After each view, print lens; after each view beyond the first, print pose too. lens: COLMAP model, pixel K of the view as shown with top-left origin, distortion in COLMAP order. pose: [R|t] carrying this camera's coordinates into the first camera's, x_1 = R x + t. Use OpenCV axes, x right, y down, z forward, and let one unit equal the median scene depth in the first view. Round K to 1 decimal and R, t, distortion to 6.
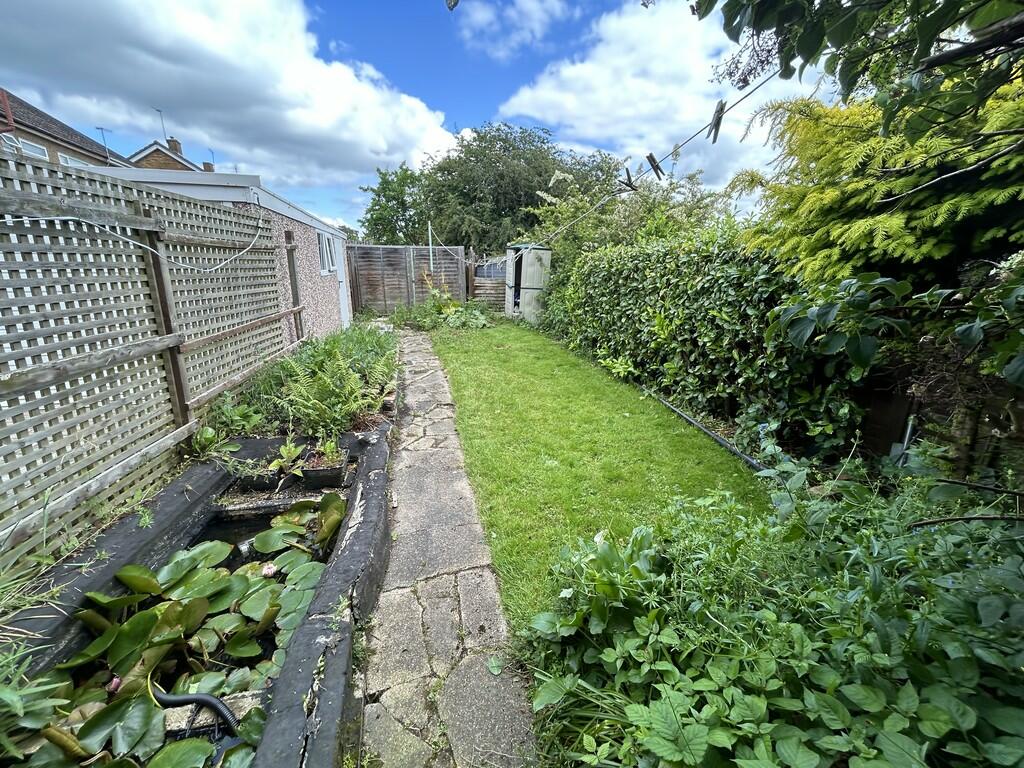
lens RADIAL K [[415.7, 0, 512.0], [0, 415.7, 384.0], [0, 0, 1]] dist [0.000211, 0.000851]
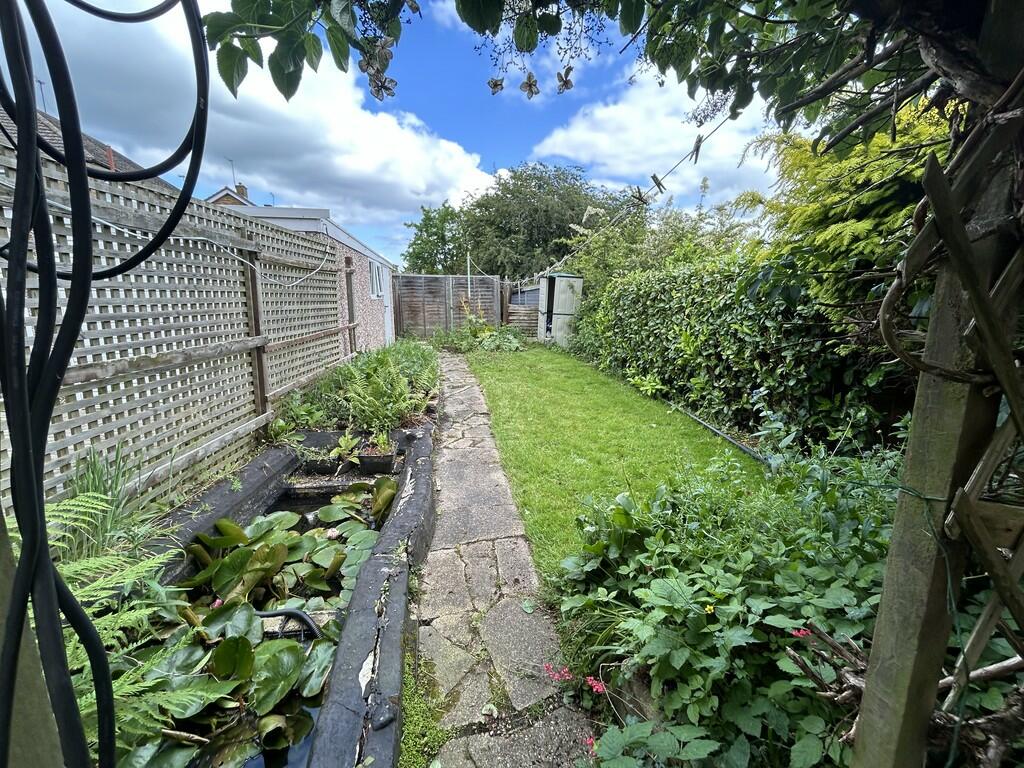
lens RADIAL K [[415.7, 0, 512.0], [0, 415.7, 384.0], [0, 0, 1]] dist [0.000211, 0.000851]
pose [[0.997113, 0.015696, -0.074289, -0.004384], [-0.021122, 0.997121, -0.072826, 0.072917], [0.072932, 0.074185, 0.994574, -0.101586]]
